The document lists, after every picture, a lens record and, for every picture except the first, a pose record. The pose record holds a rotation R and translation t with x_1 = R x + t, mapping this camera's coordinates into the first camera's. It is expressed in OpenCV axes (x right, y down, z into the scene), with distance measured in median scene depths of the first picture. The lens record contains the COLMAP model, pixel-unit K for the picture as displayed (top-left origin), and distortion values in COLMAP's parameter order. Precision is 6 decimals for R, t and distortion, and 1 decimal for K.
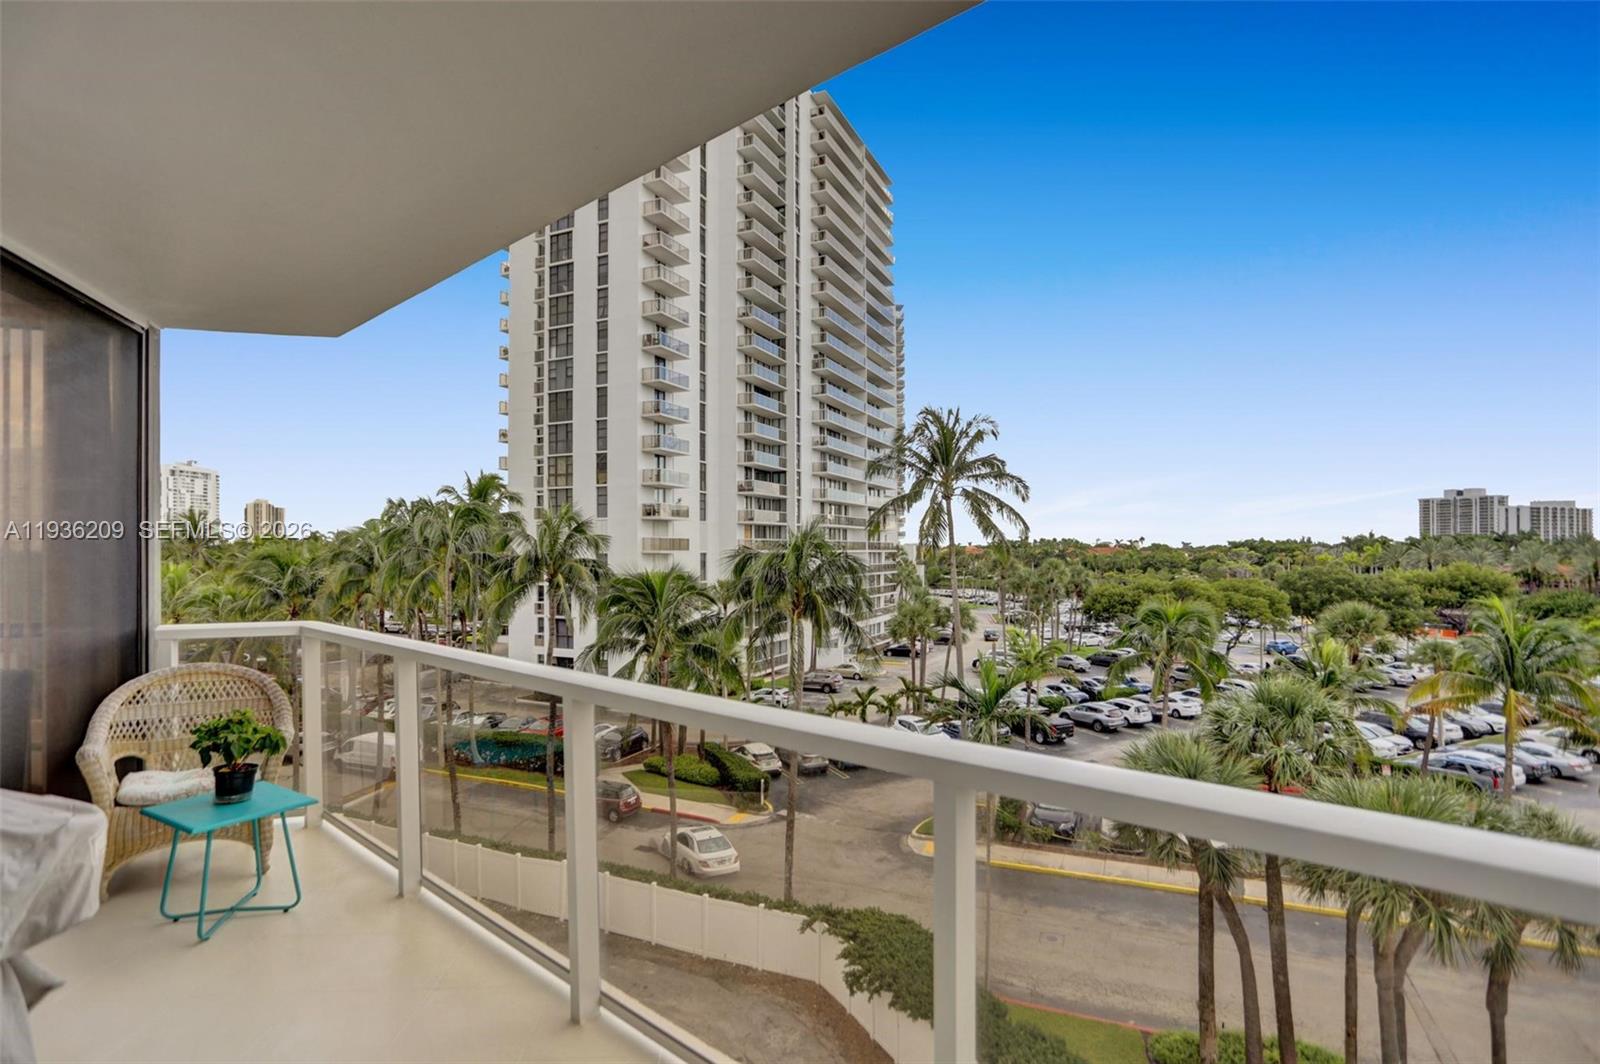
lens RADIAL K [[799.2, 0, 783.0], [0, 799.2, 538.3], [0, 0, 1]] dist [-0.074004, 0.037558]
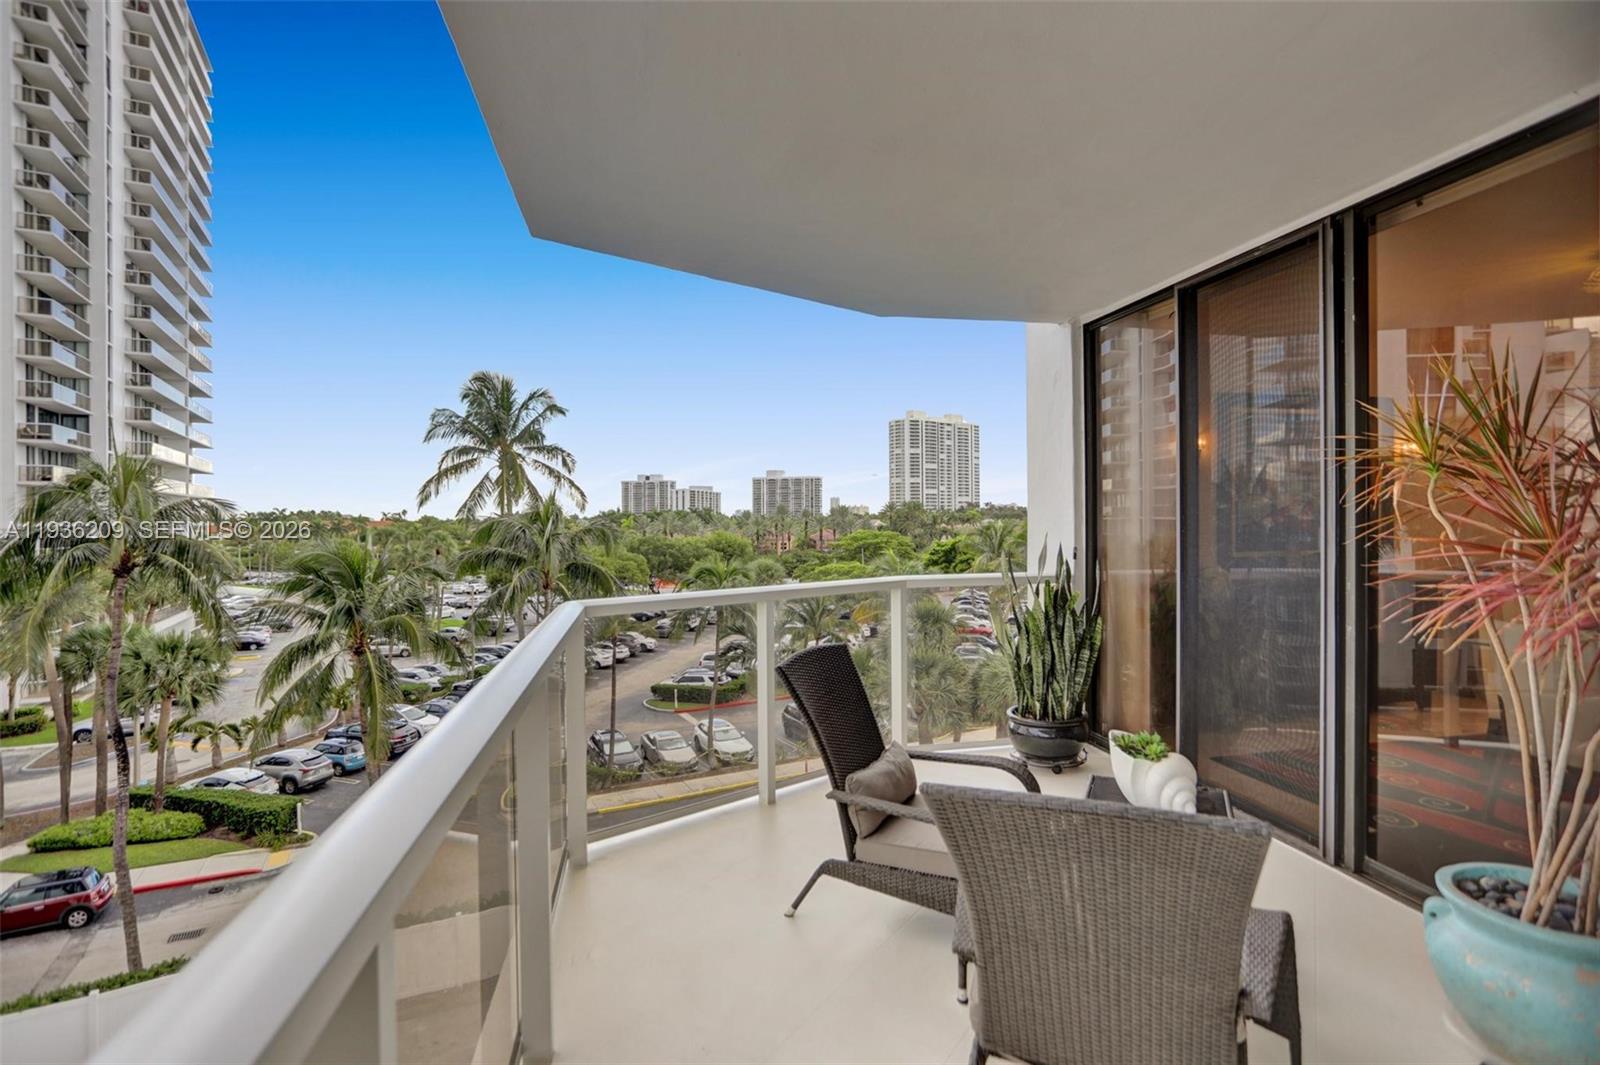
lens RADIAL K [[795.9, 0, 796.0], [0, 795.9, 516.8], [0, 0, 1]] dist [-0.057904, 0.026782]
pose [[0.612183, 0.001224, 0.790715, -0.192243], [-0.006228, 0.999975, 0.003273, 0.003115], [-0.790691, -0.006928, 0.612176, 0.063583]]
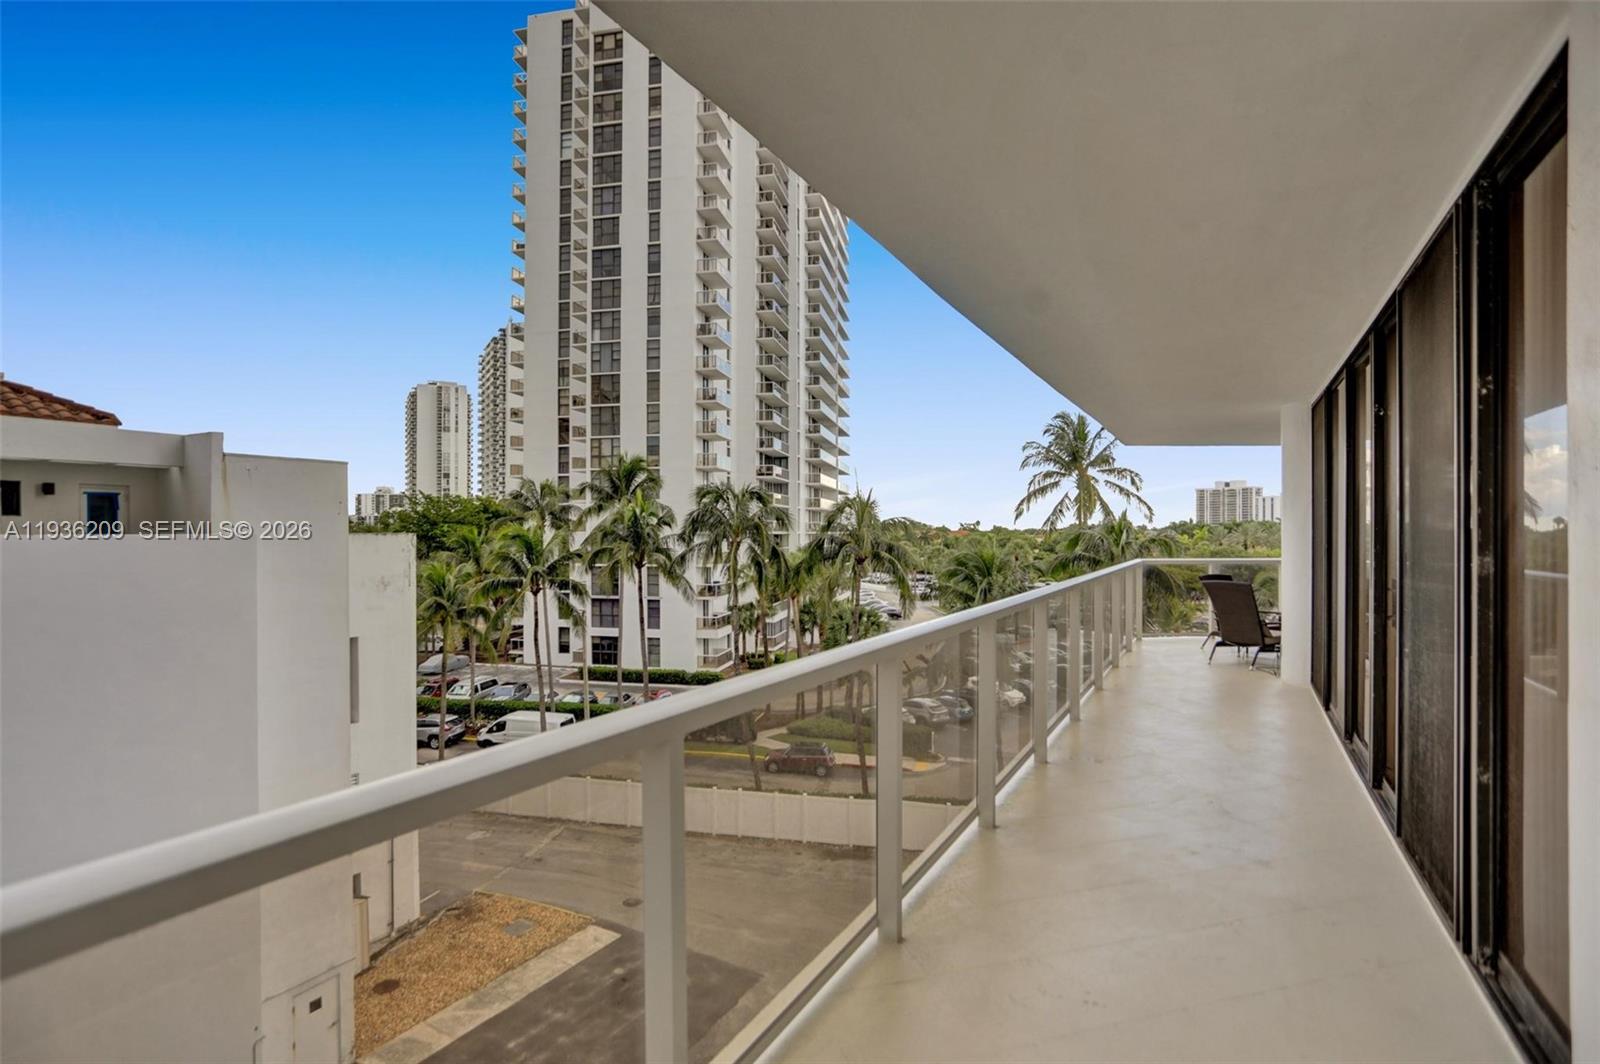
lens RADIAL K [[795.9, 0, 796.0], [0, 795.9, 516.3], [0, 0, 1]] dist [-0.057904, 0.026782]
pose [[0.975128, 0.006430, 0.221551, -0.265823], [-0.005101, 0.999965, -0.006568, 0.001578], [-0.221586, 0.005275, 0.975127, -0.038360]]
